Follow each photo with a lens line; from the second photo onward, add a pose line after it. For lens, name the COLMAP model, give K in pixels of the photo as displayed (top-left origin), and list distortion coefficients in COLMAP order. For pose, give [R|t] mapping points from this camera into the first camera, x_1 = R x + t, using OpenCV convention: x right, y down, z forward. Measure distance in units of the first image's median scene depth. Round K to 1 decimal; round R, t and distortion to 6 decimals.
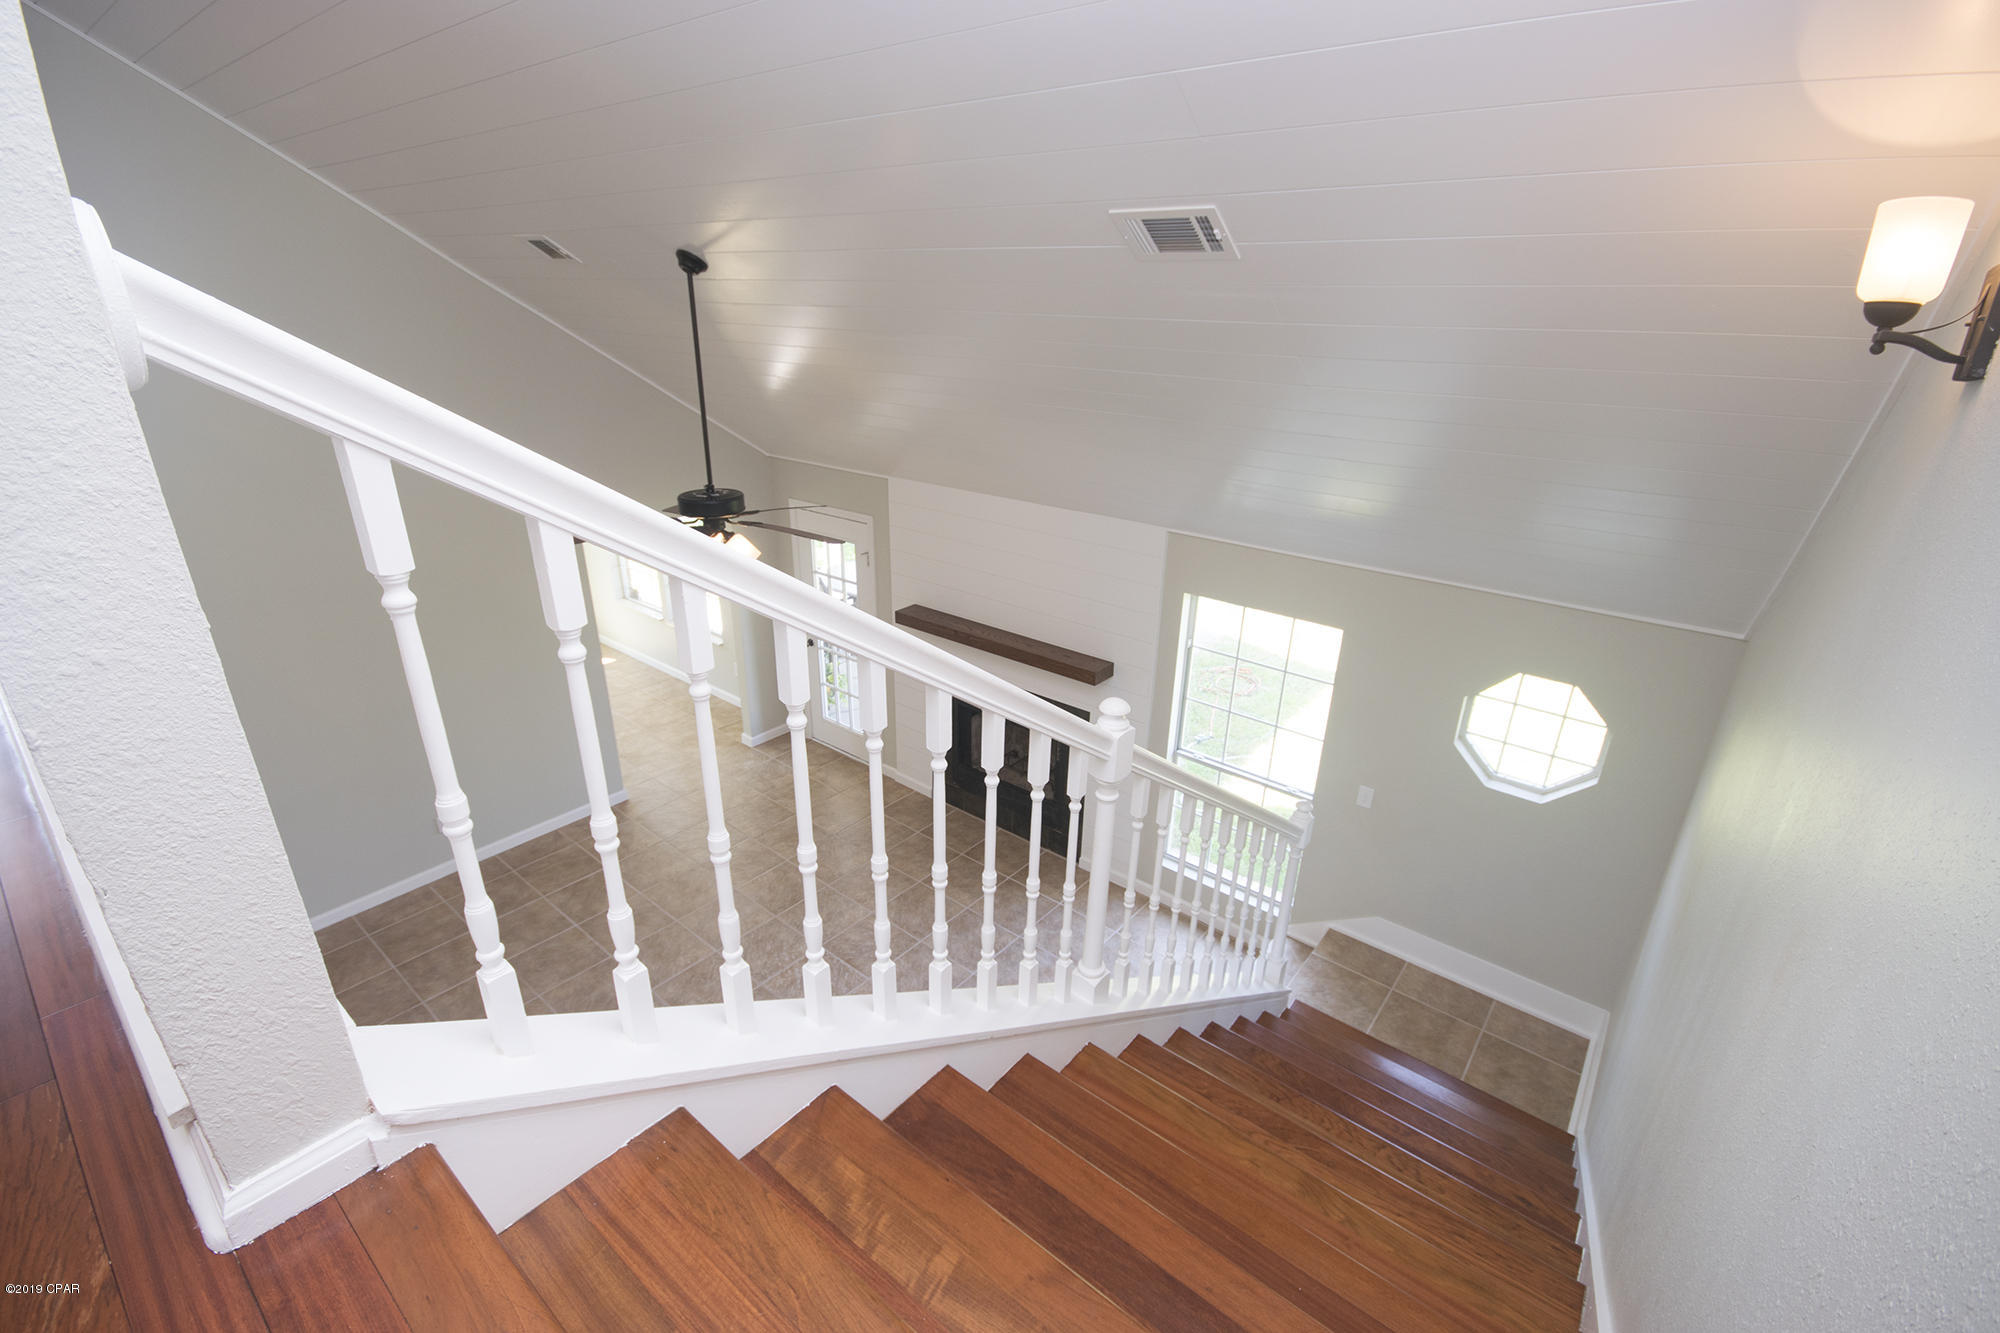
lens RADIAL K [[881.3, 0, 997.0], [0, 881.3, 668.5], [0, 0, 1]] dist [-0.001171, 0.000185]
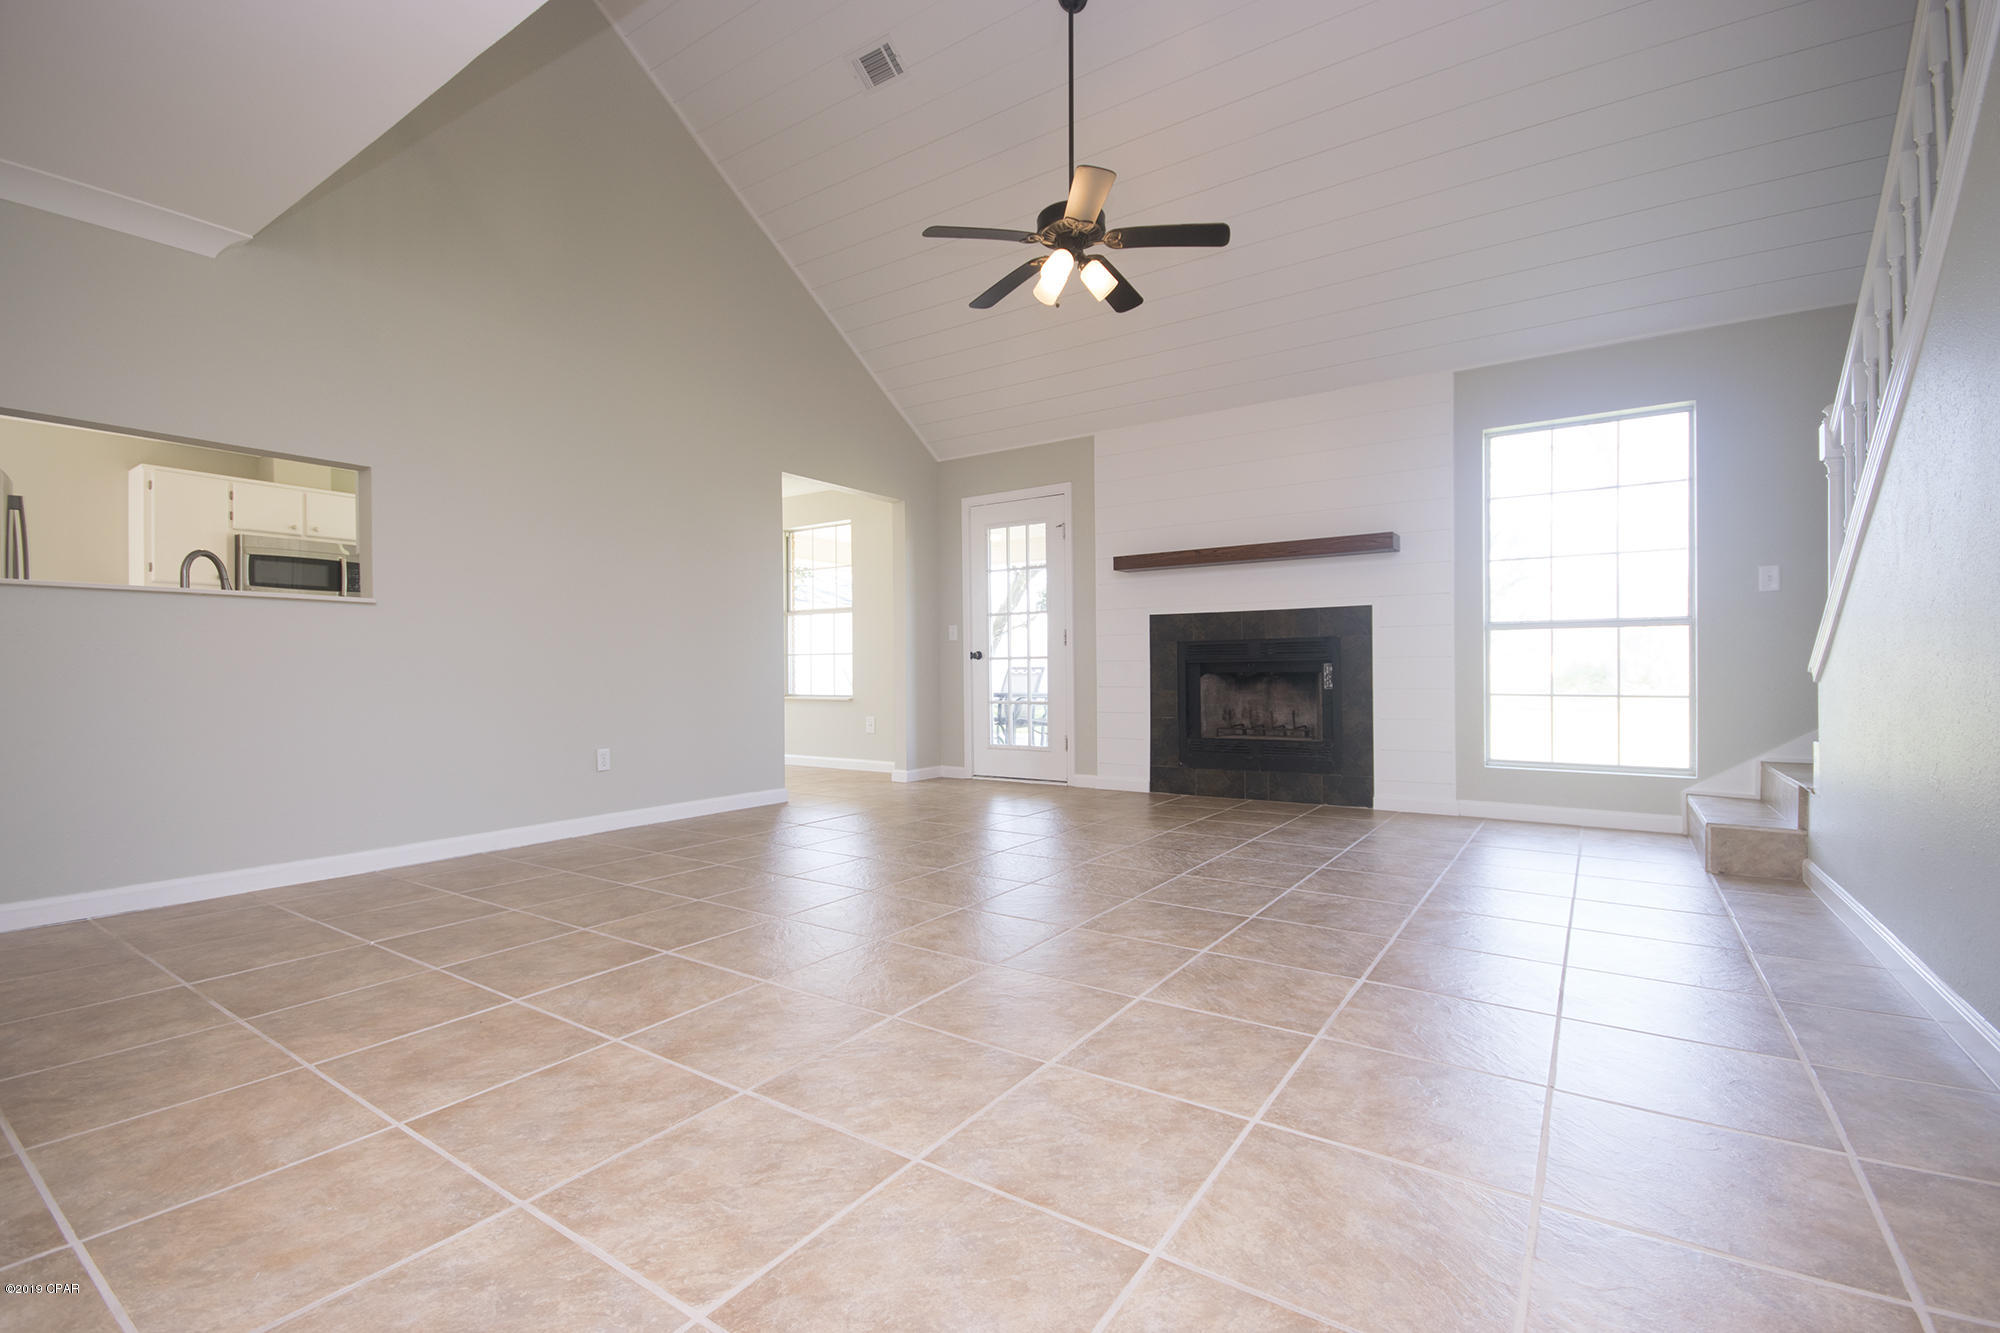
lens RADIAL K [[877.9, 0, 994.6], [0, 877.9, 668.6], [0, 0, 1]] dist [-0.000835, -0.005793]
pose [[0.996224, -0.024645, 0.083249, -0.393028], [0.054911, 0.921583, -0.384279, 0.479742], [-0.067250, 0.387399, 0.919456, 0.259538]]
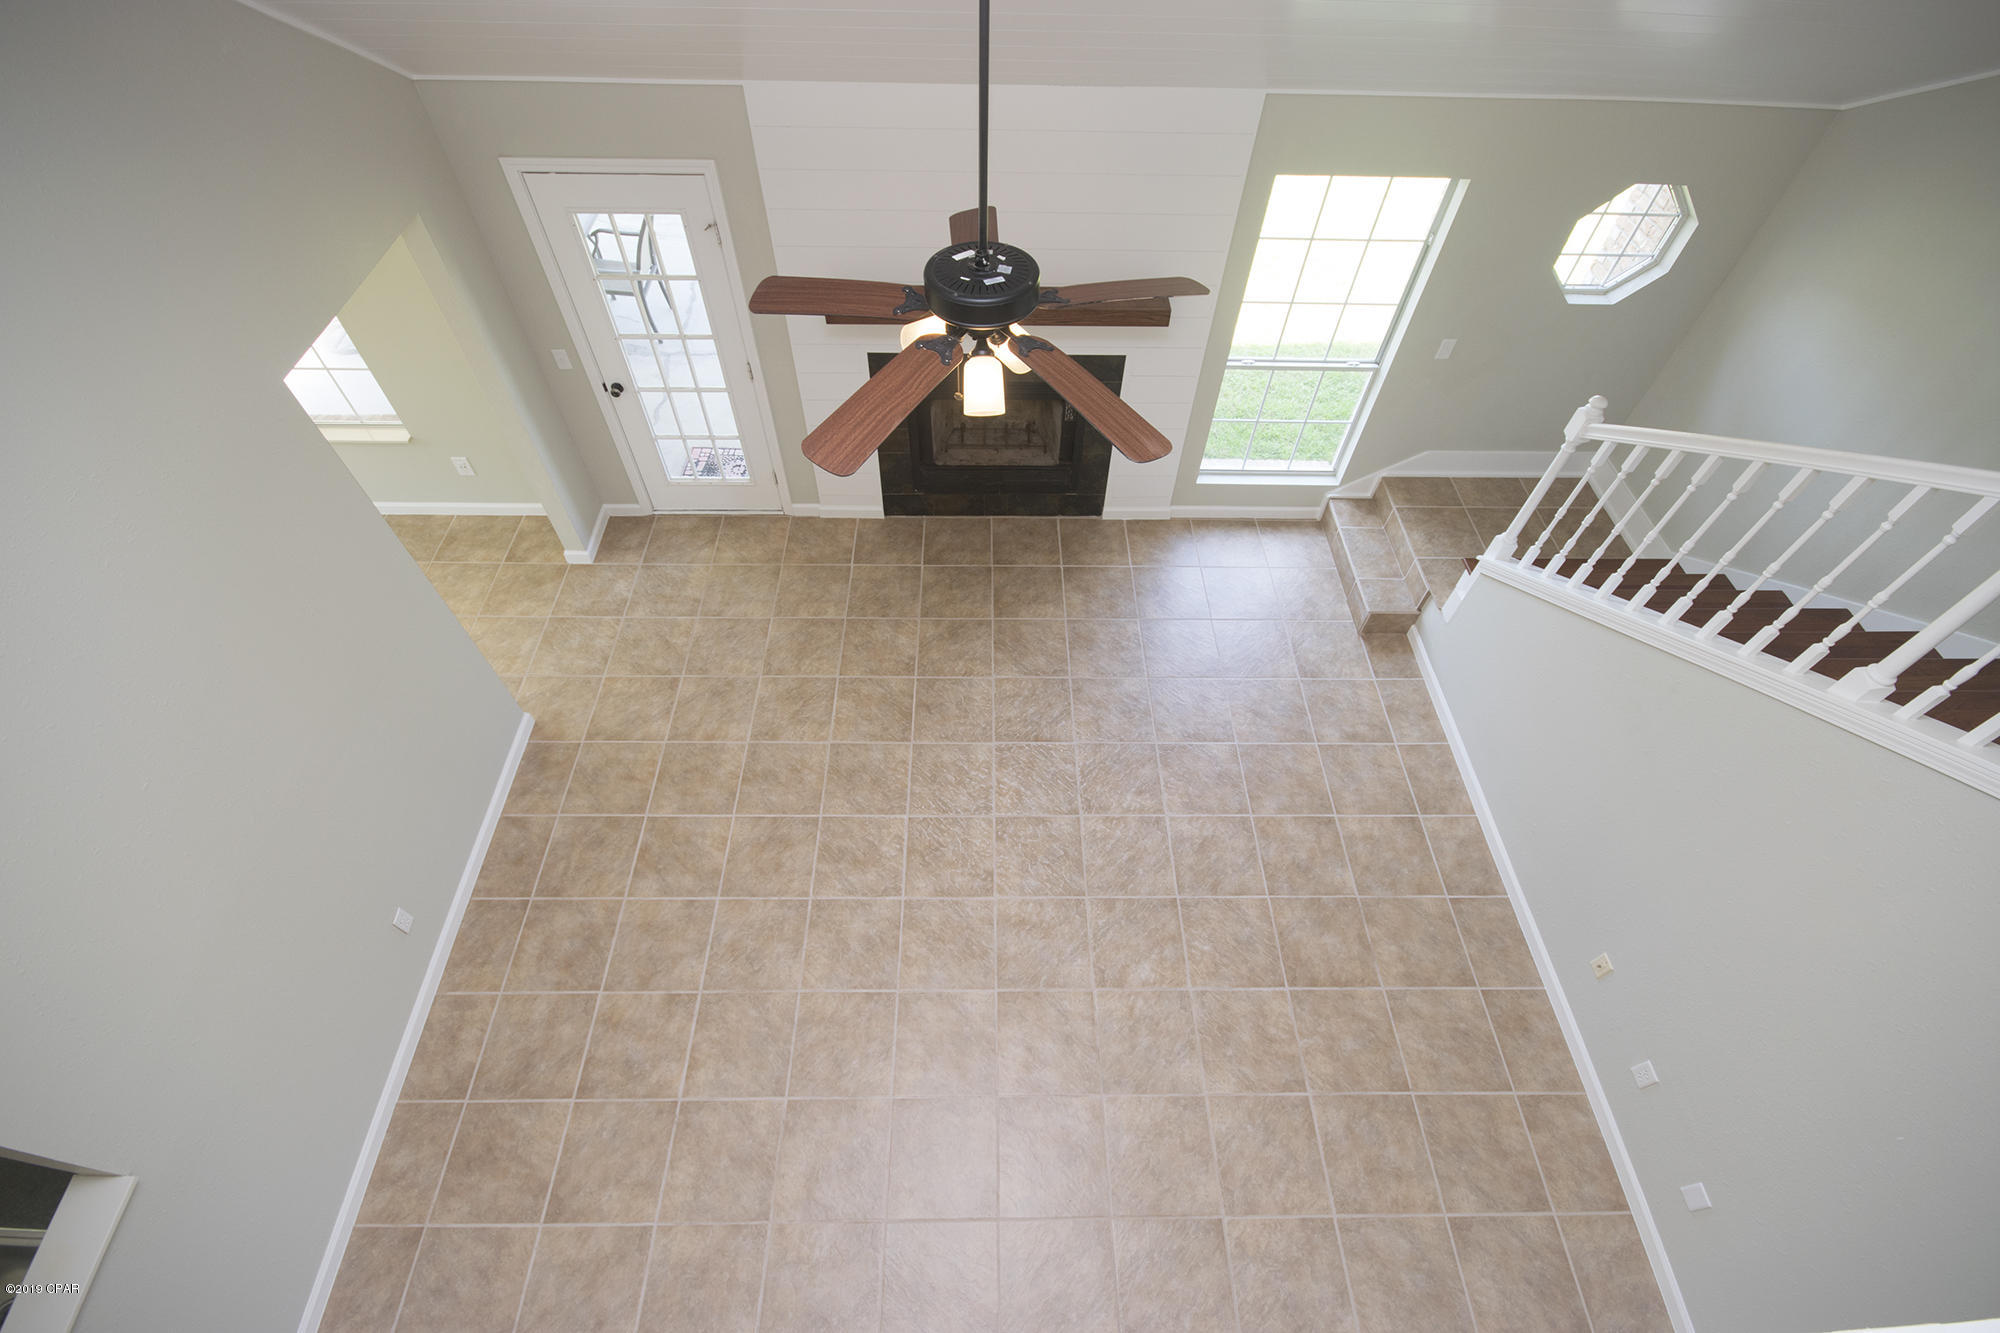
lens RADIAL K [[881.3, 0, 997.0], [0, 881.3, 668.5], [0, 0, 1]] dist [-0.001171, 0.000185]
pose [[0.765908, -0.514053, 0.386179, -0.518797], [0.241692, 0.786775, 0.567952, -0.247226], [-0.595794, -0.341663, 0.726840, 0.406976]]
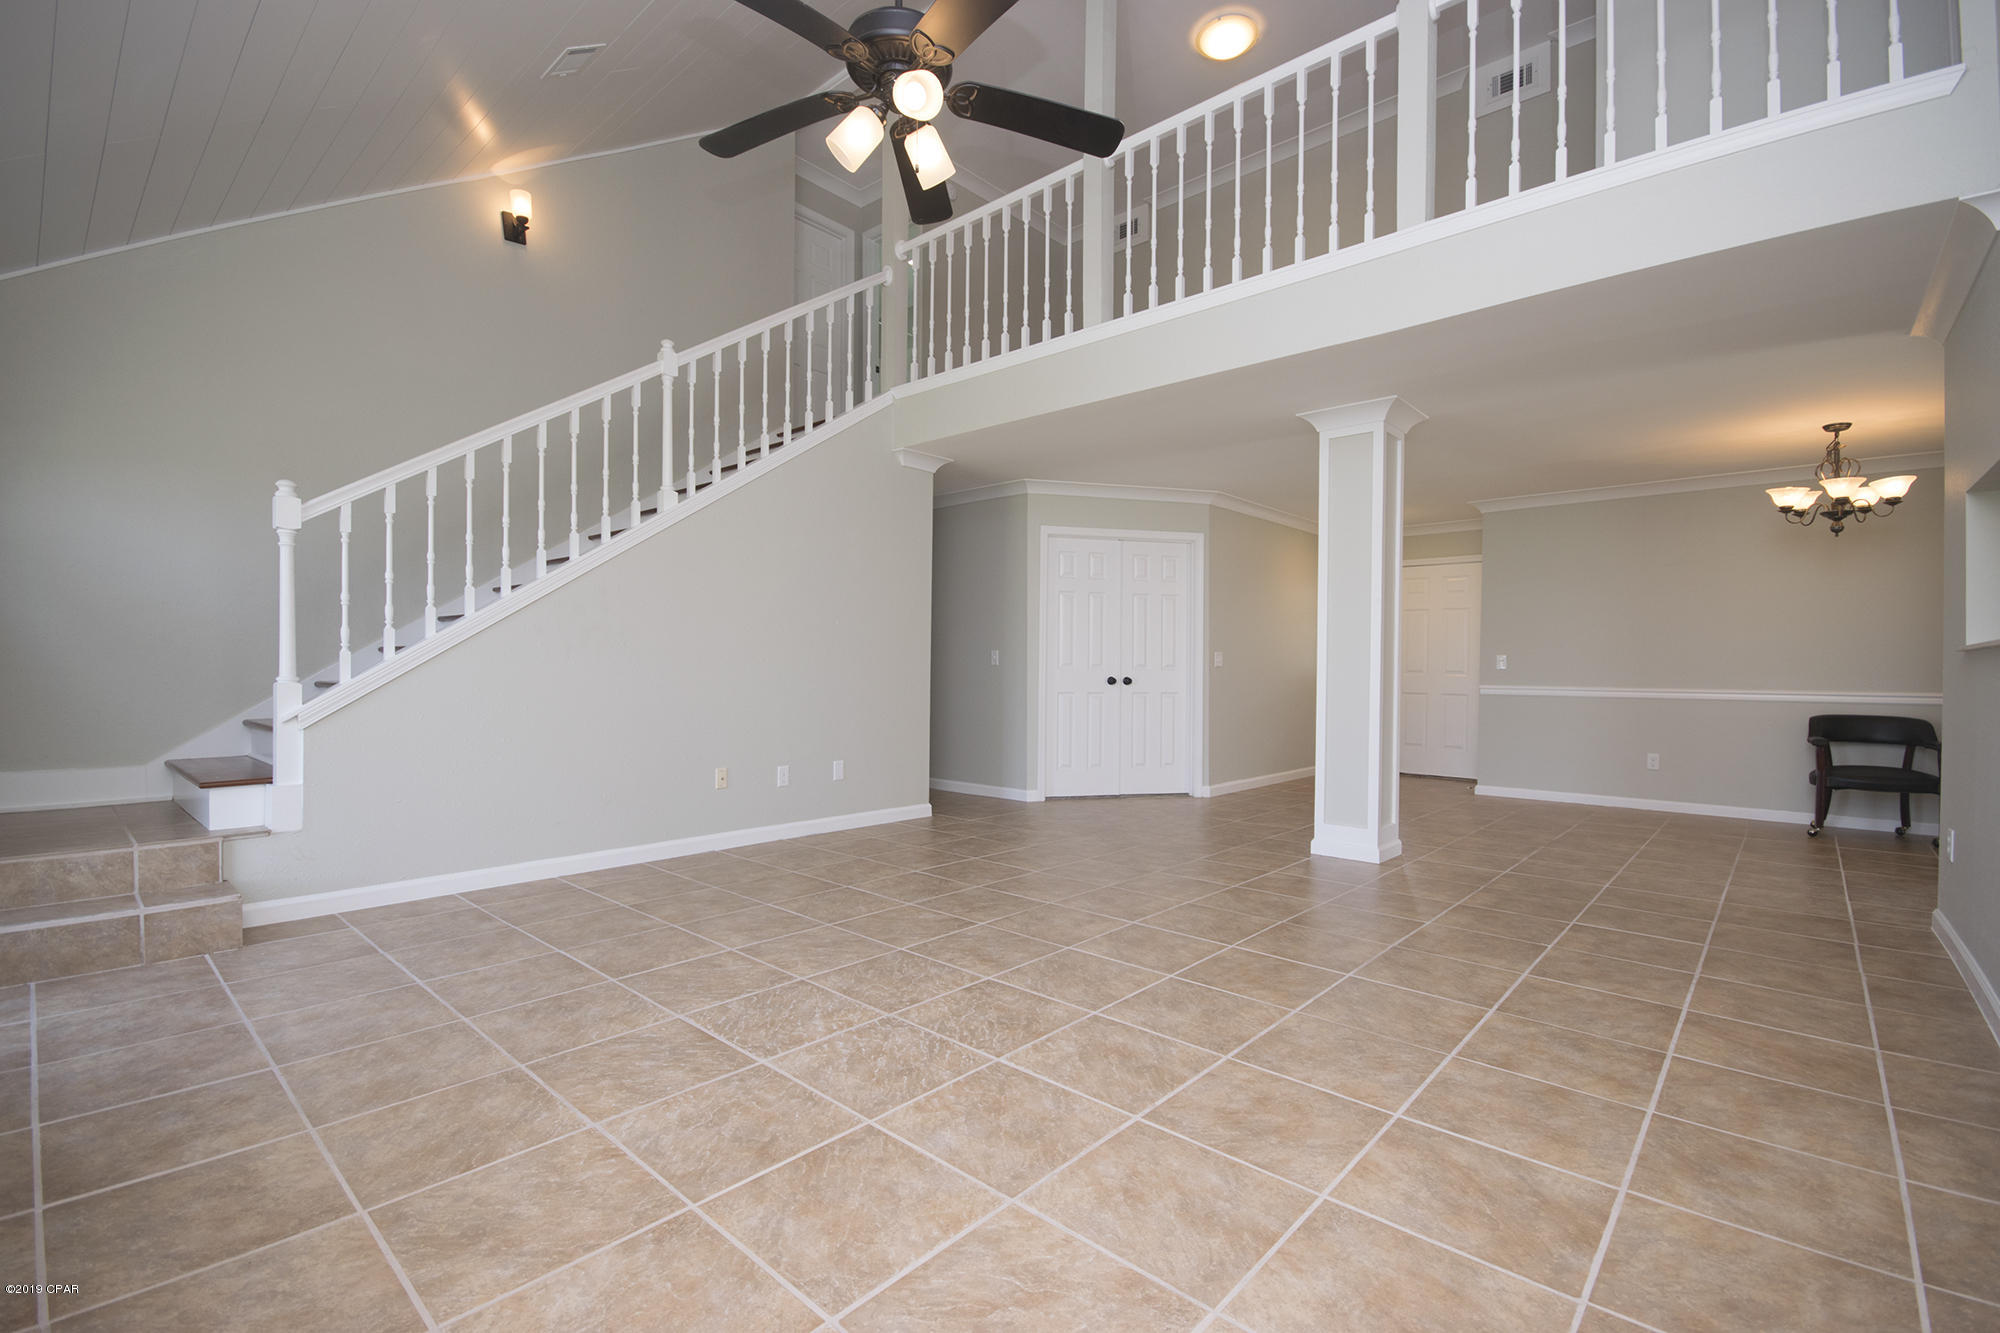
lens RADIAL K [[881.3, 0, 997.0], [0, 881.3, 668.5], [0, 0, 1]] dist [-0.001171, 0.000185]
pose [[-0.998309, -0.027061, 0.051448, -0.345280], [-0.005217, 0.923175, 0.384344, -0.025954], [-0.057896, 0.383426, -0.921755, 1.370760]]
